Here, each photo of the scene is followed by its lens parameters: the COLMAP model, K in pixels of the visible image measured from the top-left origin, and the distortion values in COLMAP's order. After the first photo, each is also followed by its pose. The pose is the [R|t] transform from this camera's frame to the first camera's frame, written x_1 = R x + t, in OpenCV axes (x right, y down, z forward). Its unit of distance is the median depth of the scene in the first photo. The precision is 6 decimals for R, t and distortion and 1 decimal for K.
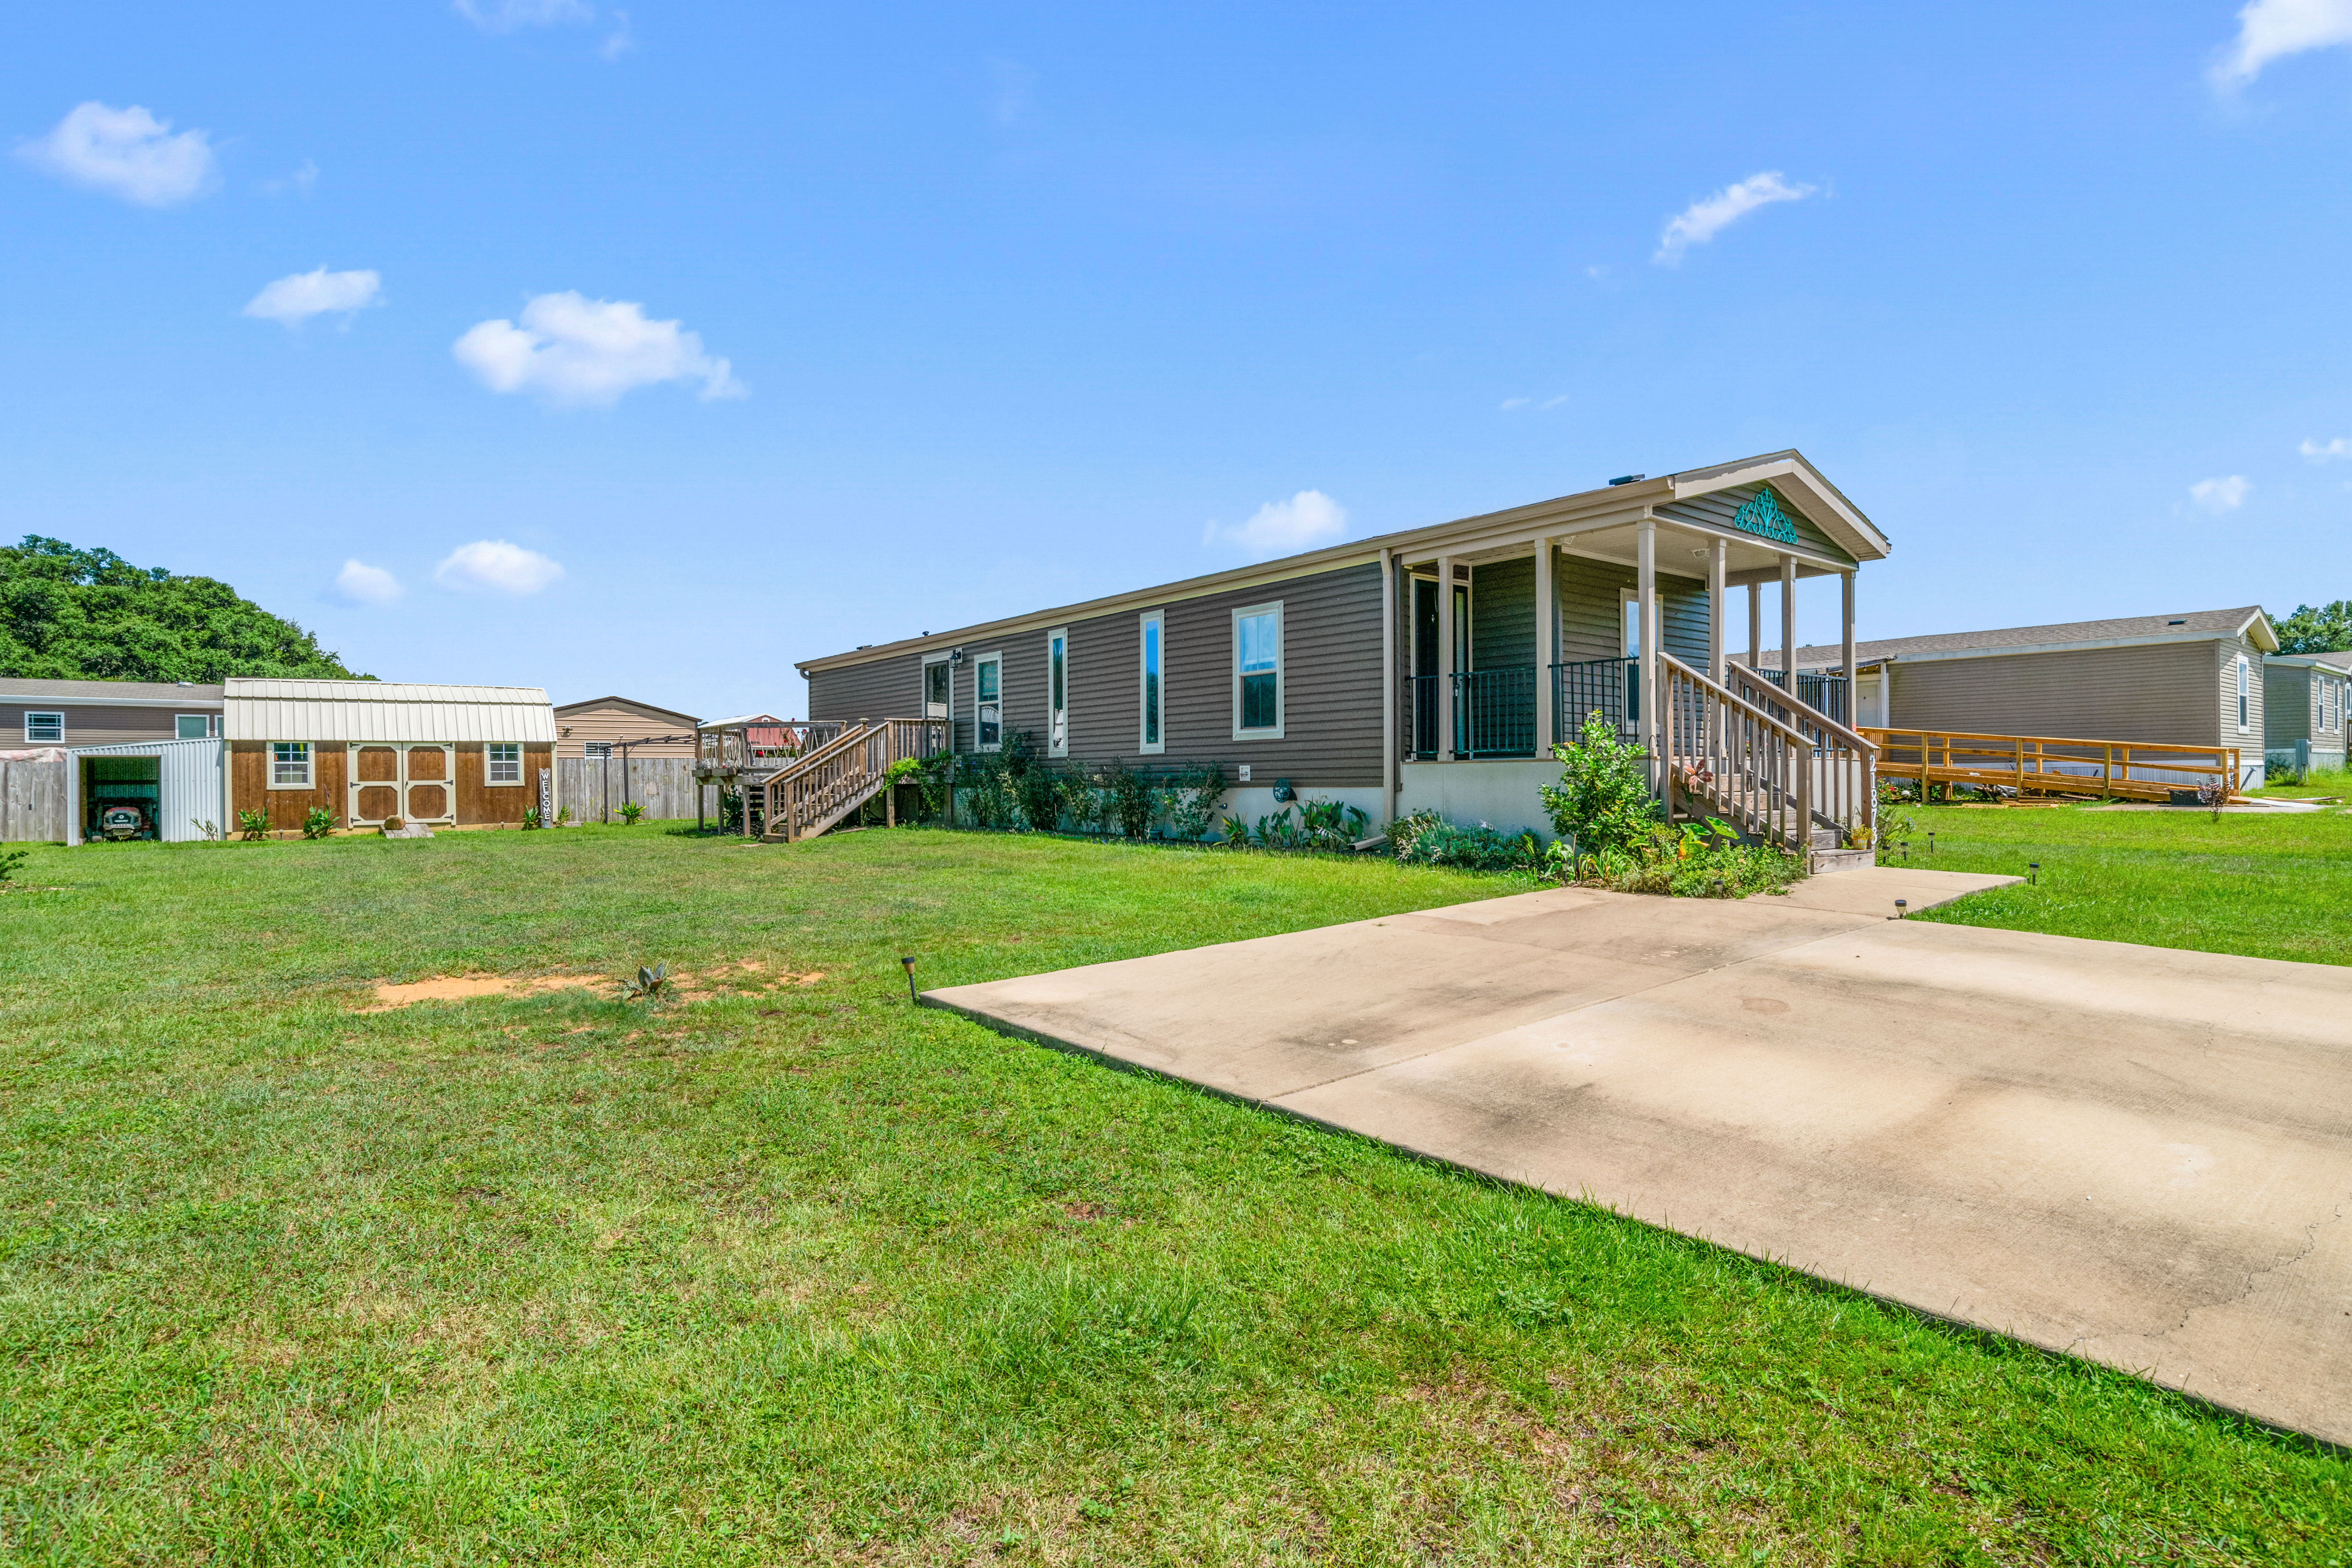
lens RADIAL K [[1197.3, 0, 1176.0], [0, 1197.3, 784.0], [0, 0, 1]] dist [-0.001585, 0.001222]
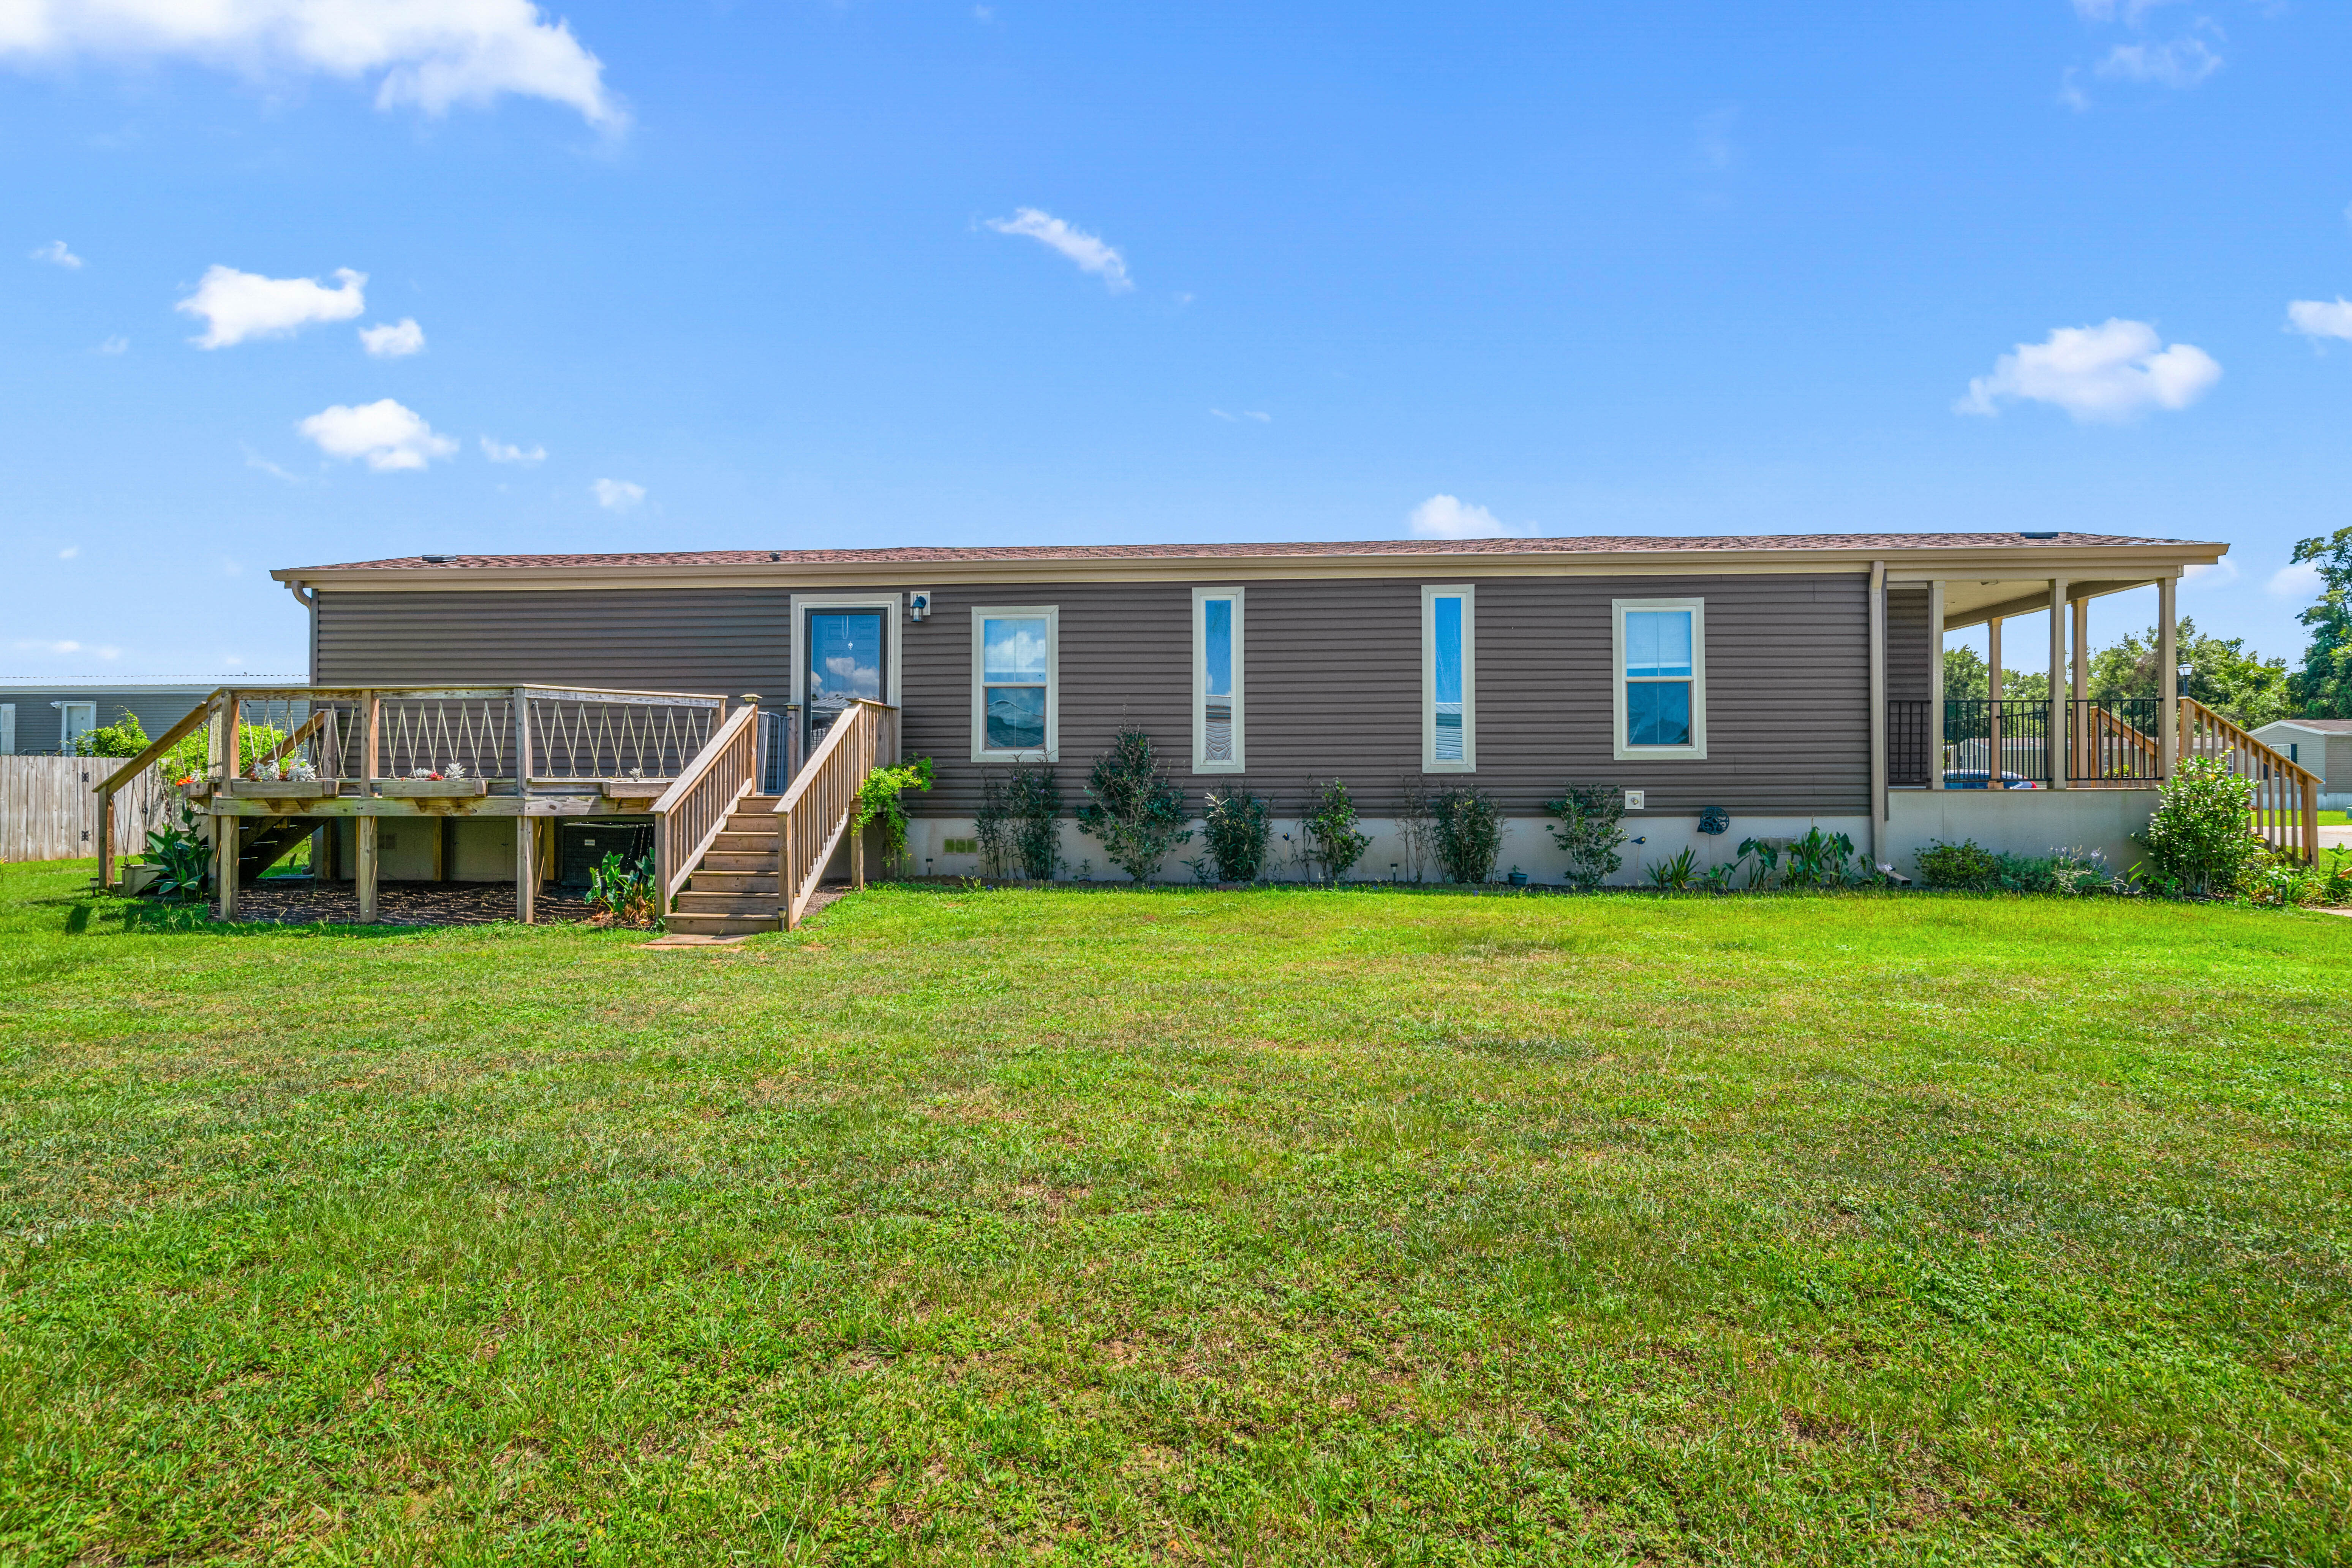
lens RADIAL K [[1197.3, 0, 1176.0], [0, 1197.3, 784.0], [0, 0, 1]] dist [-0.001585, 0.001222]
pose [[0.673981, 0.049570, 0.737083, -0.461596], [-0.003866, 0.997969, -0.063579, 0.020410], [-0.738738, 0.040001, 0.672804, 0.418745]]
